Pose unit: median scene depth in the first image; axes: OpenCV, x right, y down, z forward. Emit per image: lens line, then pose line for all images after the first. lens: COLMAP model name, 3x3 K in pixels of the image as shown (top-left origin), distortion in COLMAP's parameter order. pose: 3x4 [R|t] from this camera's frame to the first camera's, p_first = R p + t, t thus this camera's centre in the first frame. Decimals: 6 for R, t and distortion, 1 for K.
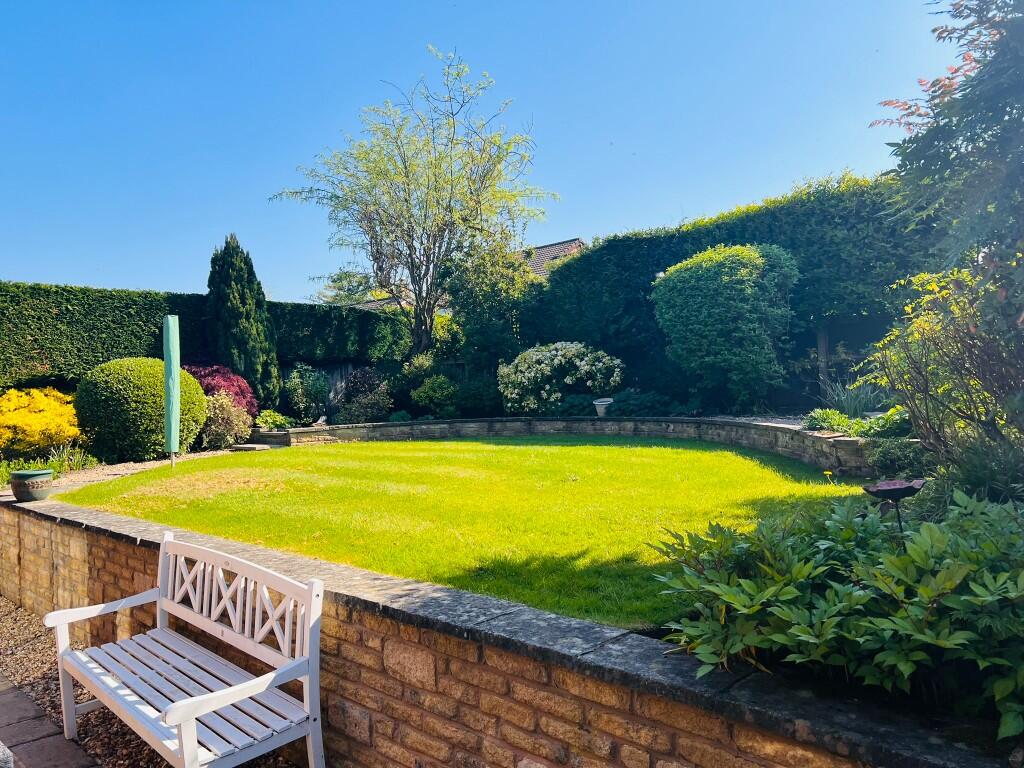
lens RADIAL K [[766.0, 0, 512.0], [0, 766.0, 384.0], [0, 0, 1]] dist [0.087336, -0.163412]
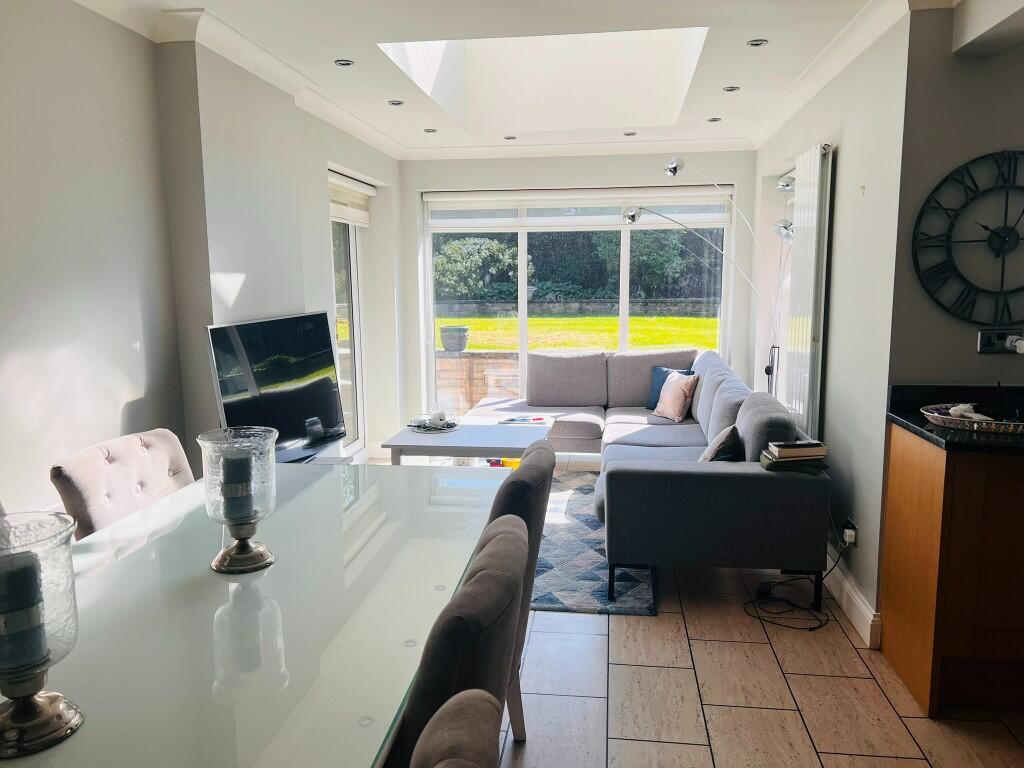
lens RADIAL K [[766.0, 0, 512.0], [0, 766.0, 384.0], [0, 0, 1]] dist [0.087336, -0.163412]
pose [[0.797477, -0.049484, 0.601316, -0.750845], [-0.025263, 0.993018, 0.115223, 0.038335], [-0.602820, -0.107079, 0.790659, -0.006789]]
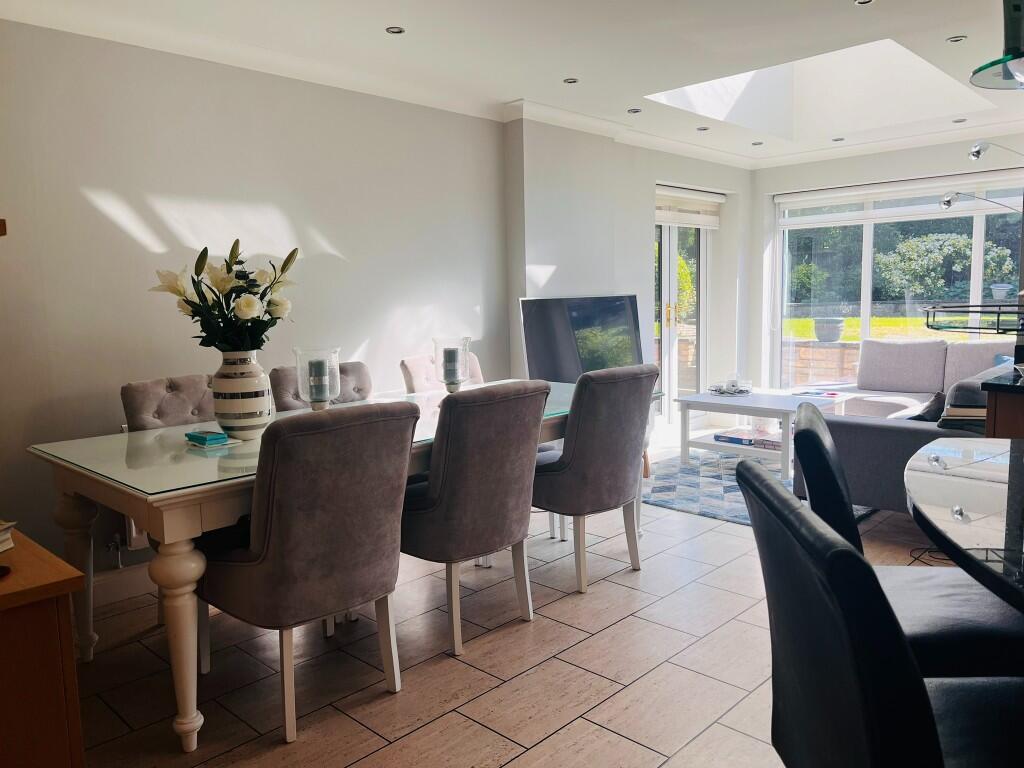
lens RADIAL K [[765.2, 0, 512.0], [0, 765.2, 384.0], [0, 0, 1]] dist [0.078983, -0.097700]
pose [[0.999811, 0.017620, 0.008229, -0.674744], [-0.018453, 0.993131, 0.115542, 0.051104], [-0.006137, -0.115672, 0.993269, -0.163543]]
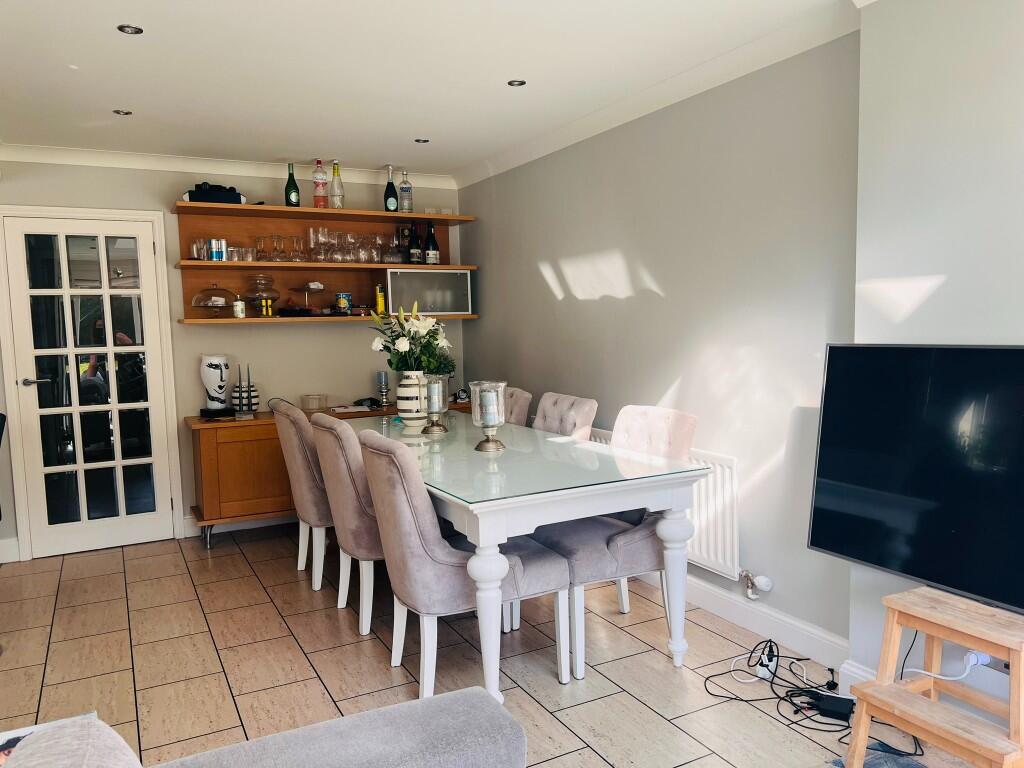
lens RADIAL K [[766.0, 0, 512.0], [0, 766.0, 384.0], [0, 0, 1]] dist [0.087336, -0.163412]
pose [[-0.301839, 0.125822, -0.945020, -0.392948], [0.043020, 0.992041, 0.118342, 0.031831], [0.952388, -0.004934, -0.304849, 0.267002]]
